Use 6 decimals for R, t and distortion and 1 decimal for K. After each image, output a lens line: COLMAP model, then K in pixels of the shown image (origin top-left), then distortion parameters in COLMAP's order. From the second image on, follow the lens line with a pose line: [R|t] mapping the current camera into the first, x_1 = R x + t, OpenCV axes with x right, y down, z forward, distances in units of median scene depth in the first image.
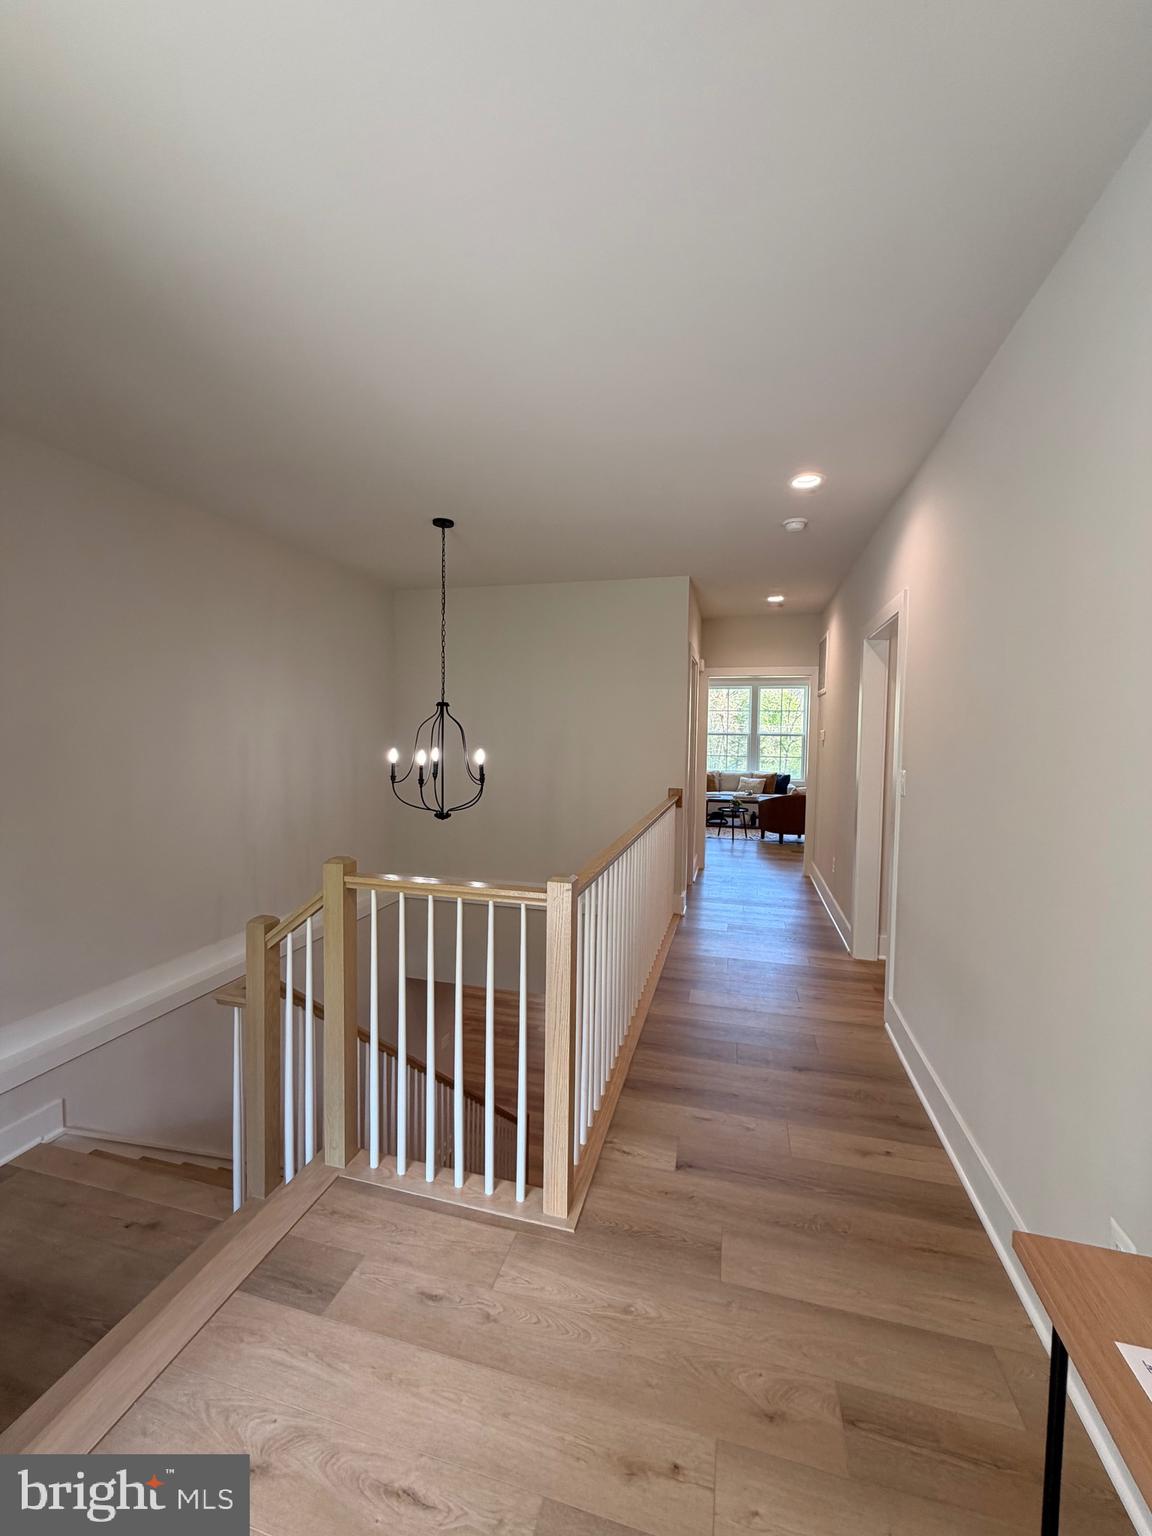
lens RADIAL K [[610.7, 0, 575.9], [0, 610.7, 763.0], [0, 0, 1]] dist [-0.000034, 0.000234]
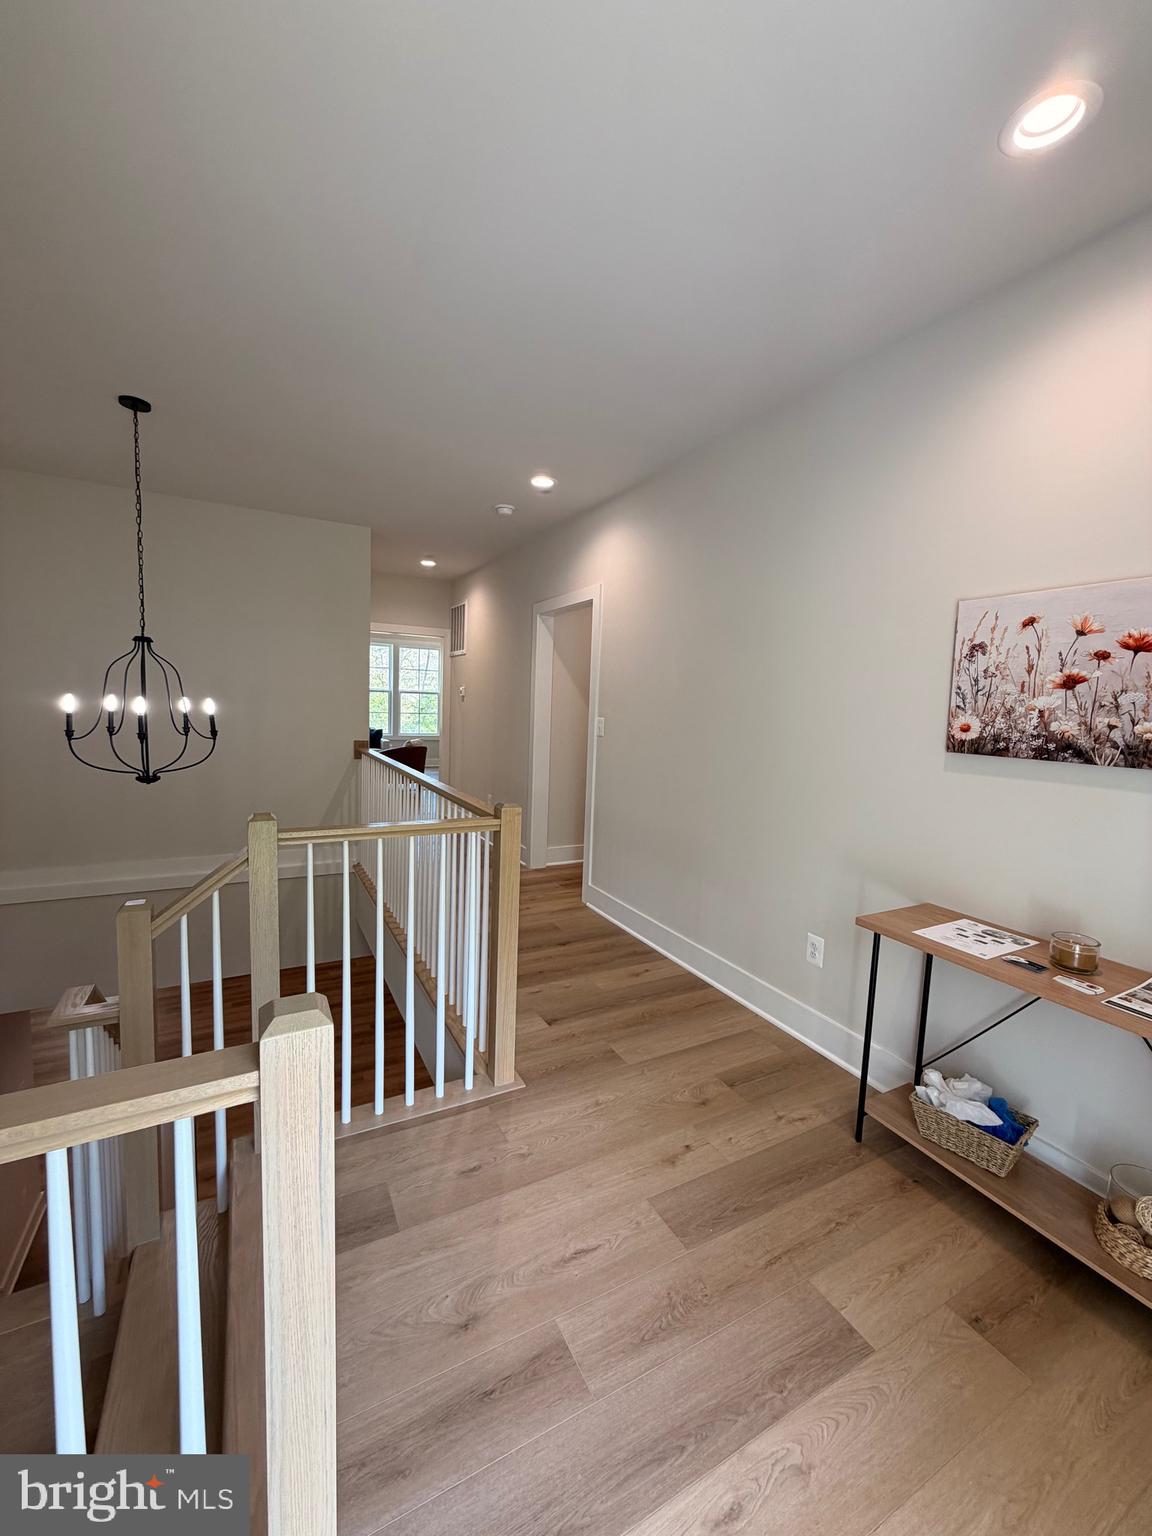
lens RADIAL K [[610.7, 0, 573.0], [0, 610.7, 764.9], [0, 0, 1]] dist [-0.000034, 0.000234]
pose [[0.731546, -0.055663, 0.679516, -0.744459], [0.006309, 0.997172, 0.074892, 0.023104], [-0.681763, -0.050500, 0.729828, 0.059227]]
